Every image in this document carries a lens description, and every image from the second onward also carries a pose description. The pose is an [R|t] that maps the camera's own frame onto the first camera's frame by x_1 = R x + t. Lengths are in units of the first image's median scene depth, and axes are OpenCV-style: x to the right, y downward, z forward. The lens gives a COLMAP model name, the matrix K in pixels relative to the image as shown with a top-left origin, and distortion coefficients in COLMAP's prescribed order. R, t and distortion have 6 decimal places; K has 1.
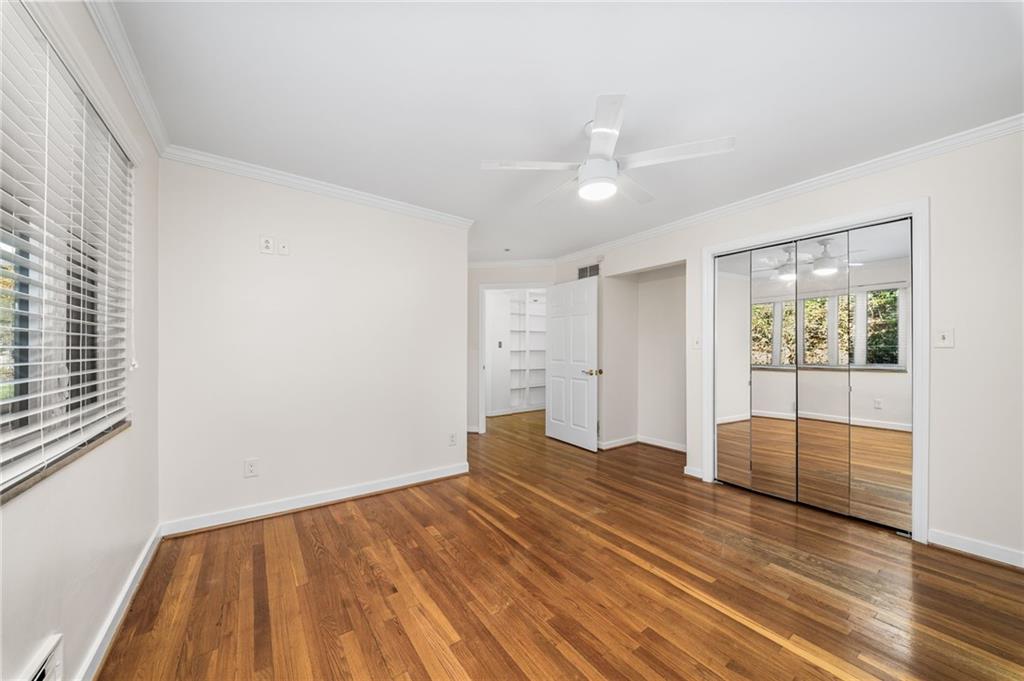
lens RADIAL K [[375.3, 0, 510.6], [0, 375.3, 345.1], [0, 0, 1]] dist [-0.002630, -0.000506]
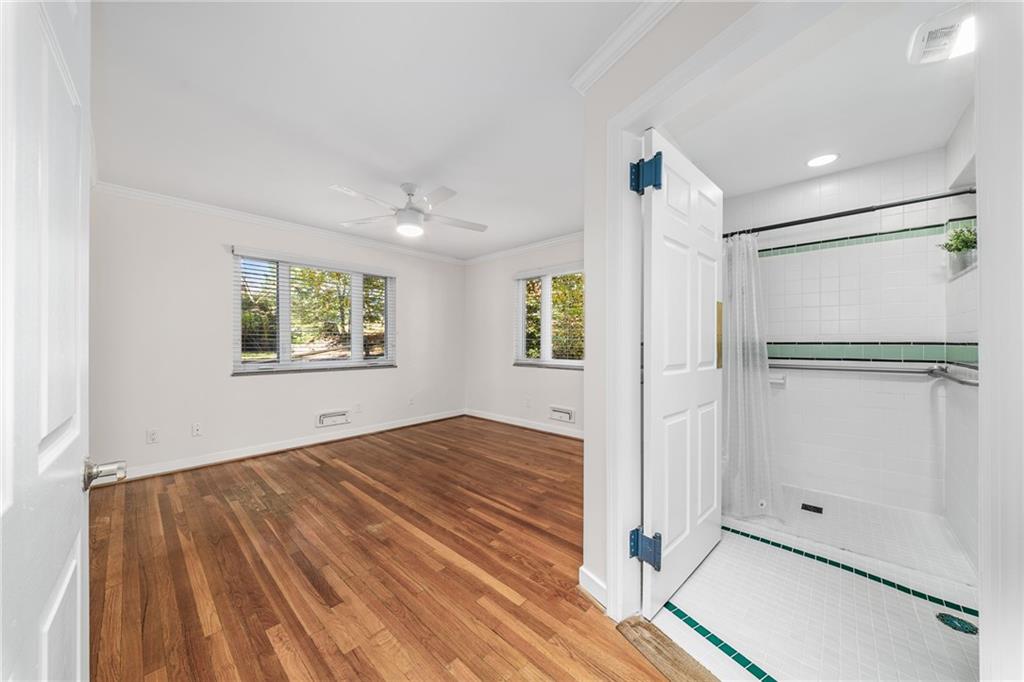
lens RADIAL K [[375.3, 0, 510.6], [0, 375.3, 345.6], [0, 0, 1]] dist [-0.002630, -0.000506]
pose [[-0.981903, -0.004019, -0.189343, 0.109412], [-0.003240, 0.999985, -0.004421, 0.036494], [0.189358, -0.003727, -0.981901, 2.197314]]
